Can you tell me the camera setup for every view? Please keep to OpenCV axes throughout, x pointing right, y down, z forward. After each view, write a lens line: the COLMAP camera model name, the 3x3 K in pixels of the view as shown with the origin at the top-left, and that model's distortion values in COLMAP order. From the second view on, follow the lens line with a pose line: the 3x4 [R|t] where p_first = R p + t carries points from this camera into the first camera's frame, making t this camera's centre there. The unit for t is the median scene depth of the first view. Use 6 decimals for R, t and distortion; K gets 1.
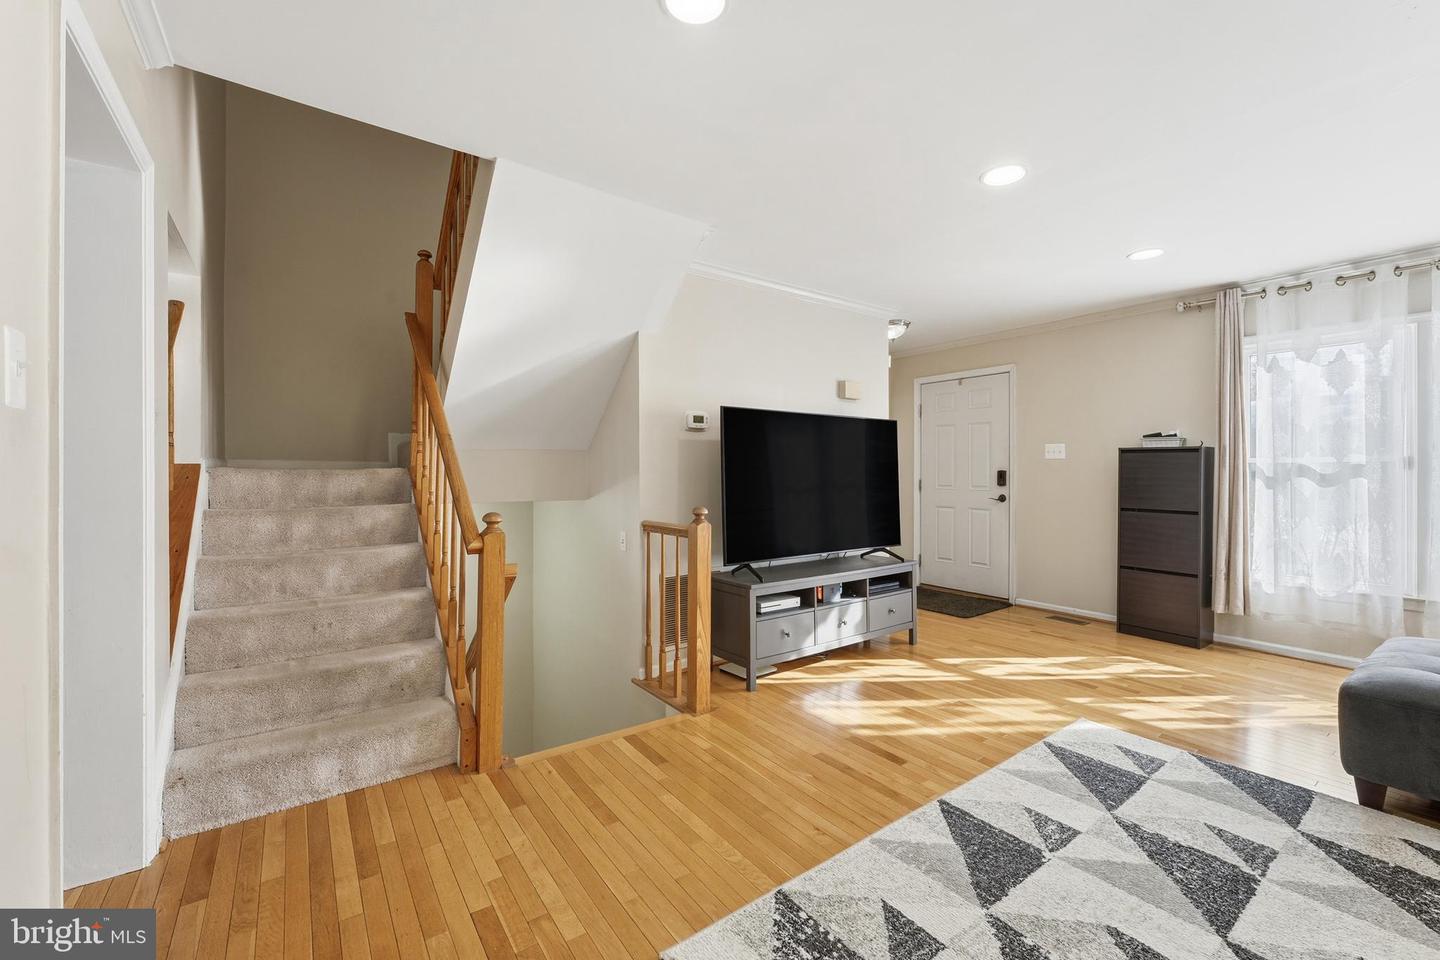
lens RADIAL K [[579.2, 0, 720.0], [0, 579.2, 480.0], [0, 0, 1]] dist [-0.007228, -0.000277]
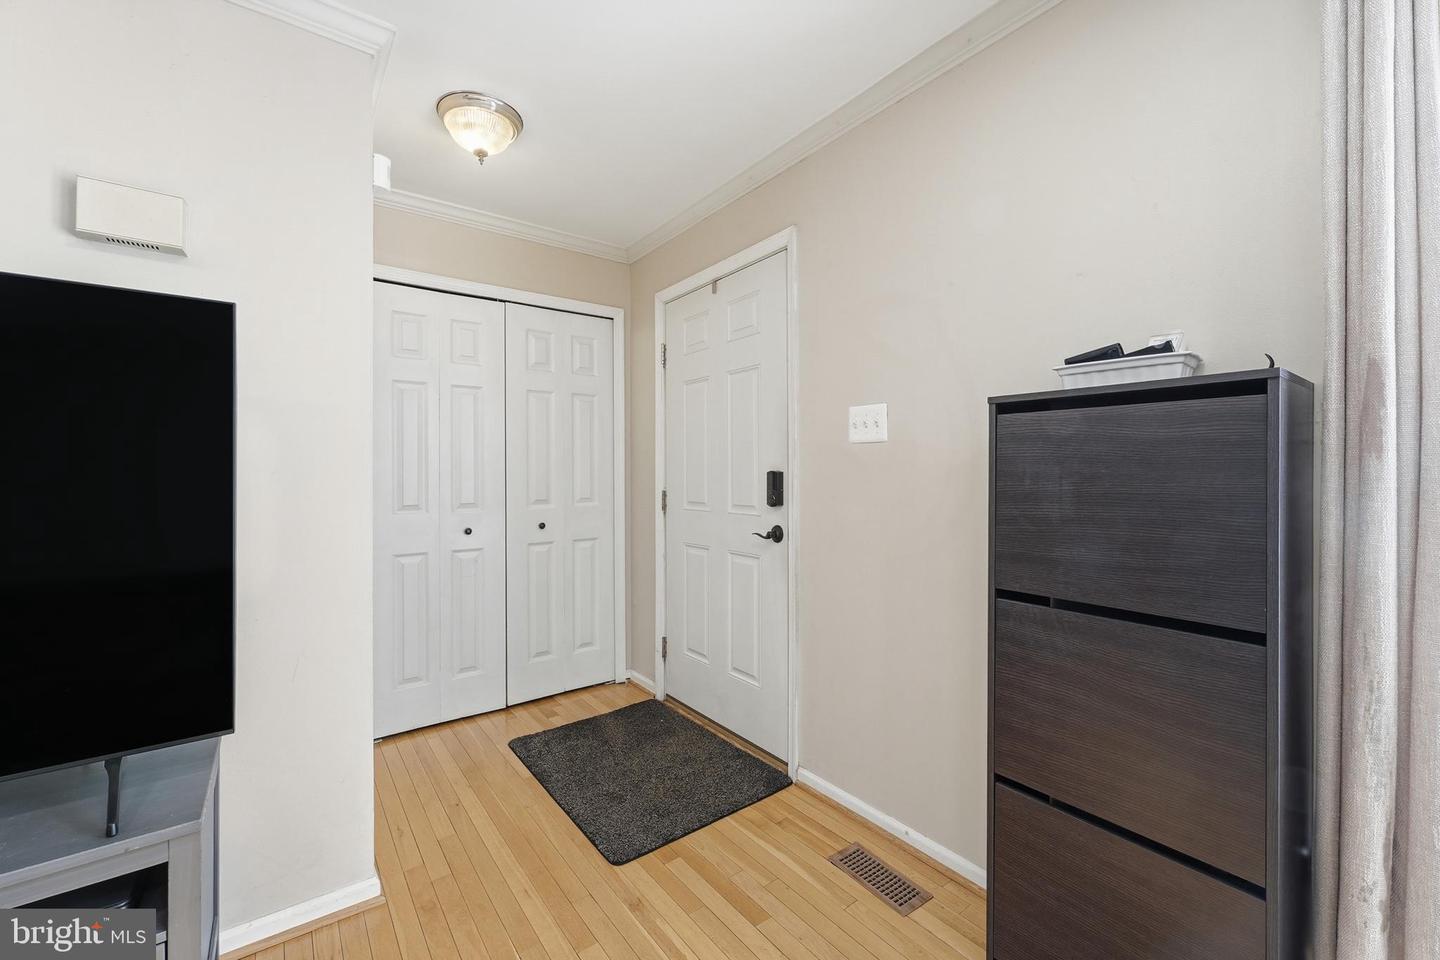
lens RADIAL K [[579.2, 0, 720.0], [0, 579.2, 480.0], [0, 0, 1]] dist [-0.007228, -0.000277]
pose [[0.999442, -0.006889, 0.032674, 0.532561], [0.007034, 0.999966, -0.004333, -0.010203], [-0.032643, 0.004560, 0.999457, 0.688909]]
